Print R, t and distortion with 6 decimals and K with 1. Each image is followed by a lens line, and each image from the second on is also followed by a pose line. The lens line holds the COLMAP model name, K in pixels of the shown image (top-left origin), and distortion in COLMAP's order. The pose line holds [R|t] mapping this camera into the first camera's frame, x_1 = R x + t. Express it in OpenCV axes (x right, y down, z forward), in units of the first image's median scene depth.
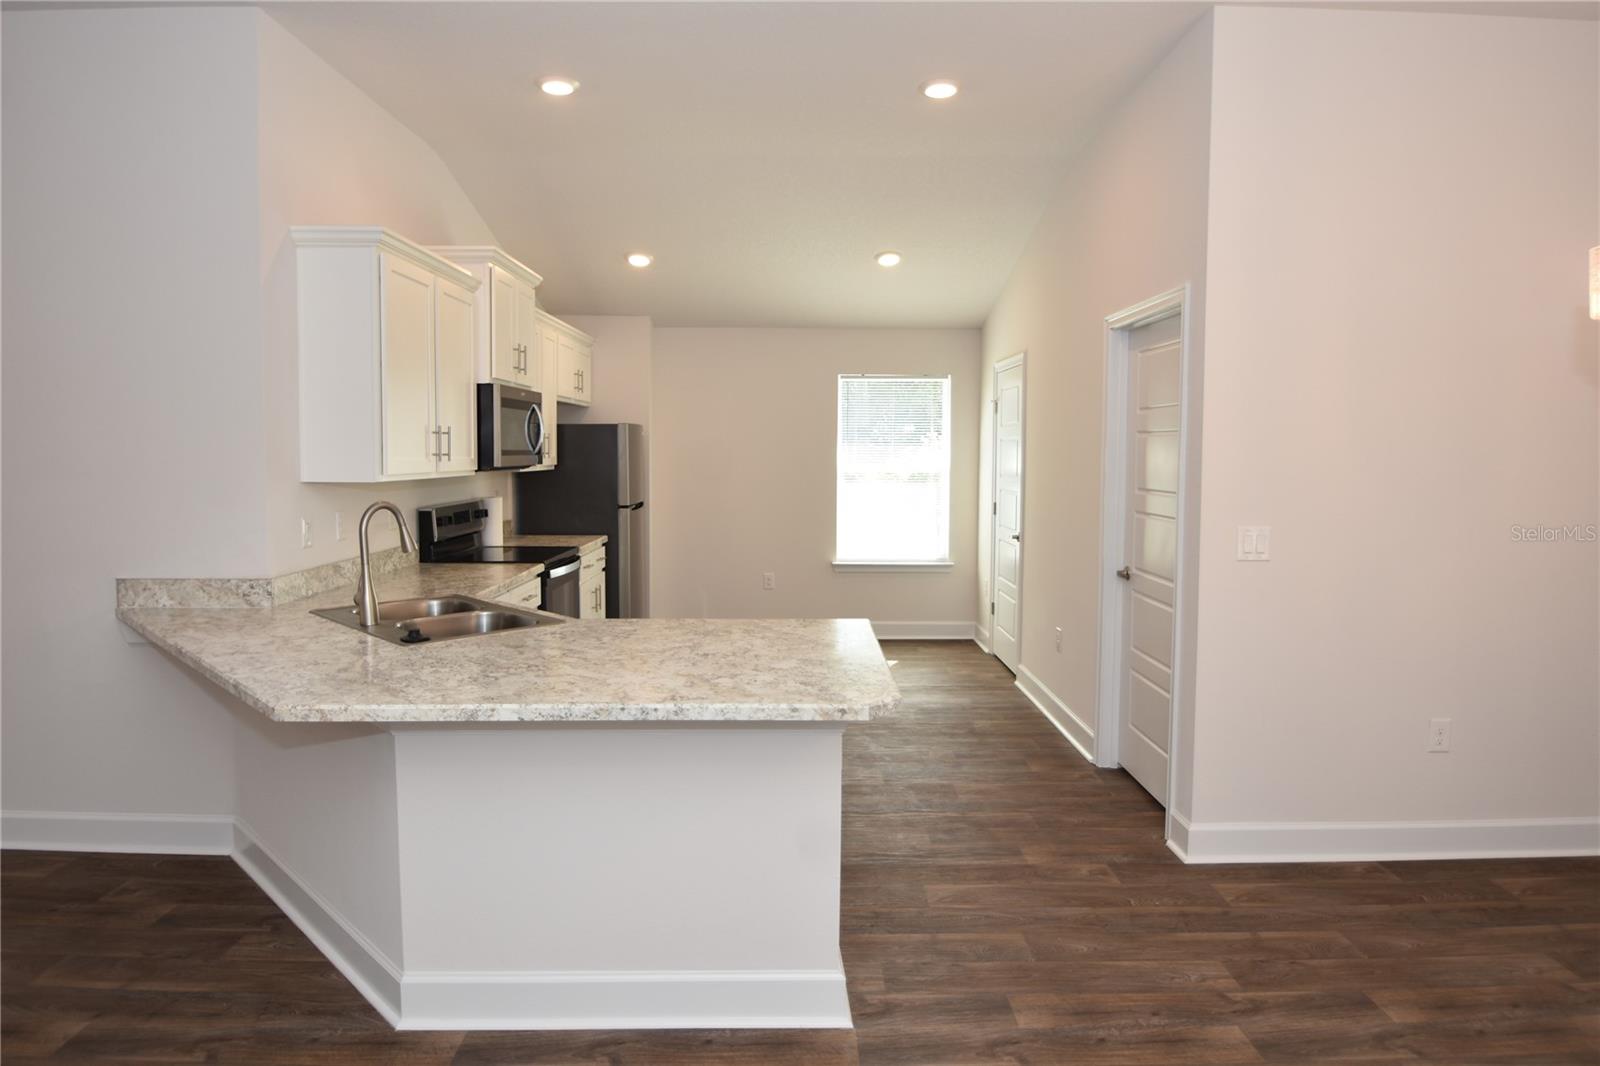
lens RADIAL K [[951.2, 0, 806.1], [0, 951.2, 503.0], [0, 0, 1]] dist [-0.002642, -0.030505]
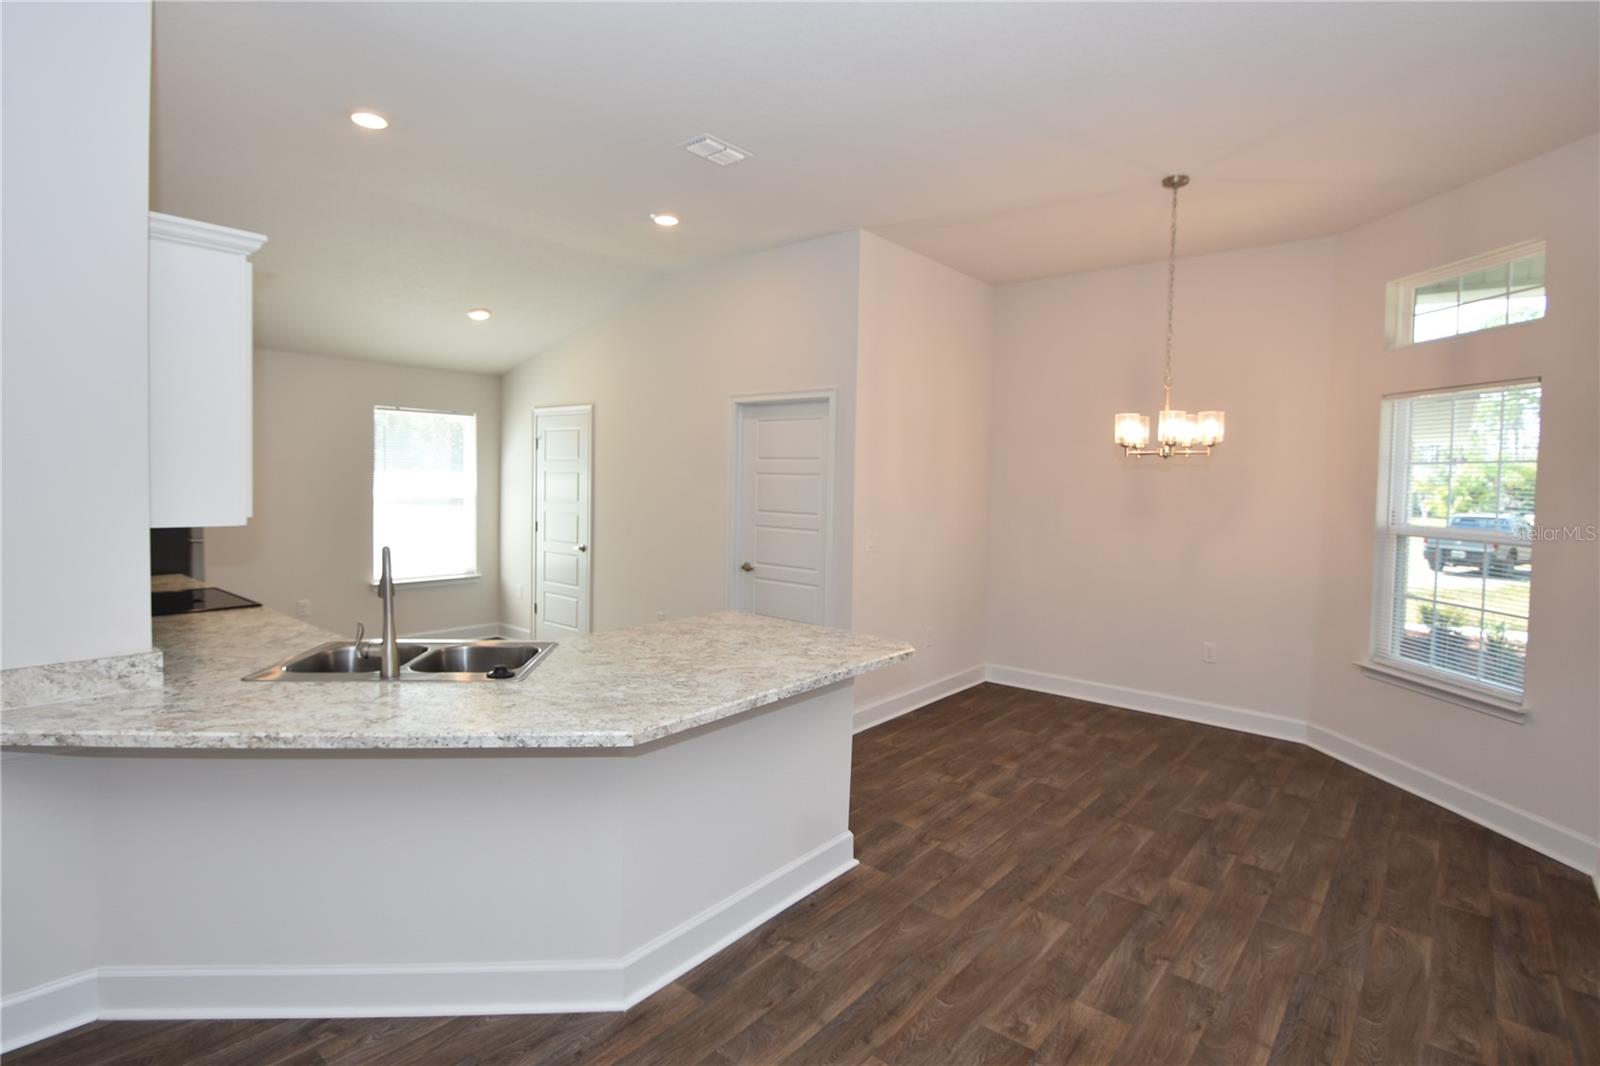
lens RADIAL K [[794.5, 0, 800.7], [0, 794.5, 508.6], [0, 0, 1]] dist [-0.025031, -0.001676]
pose [[0.650582, -0.023209, 0.759081, -0.711994], [0.028637, 0.999572, 0.006018, -0.028991], [-0.758896, 0.017823, 0.650968, 0.156222]]
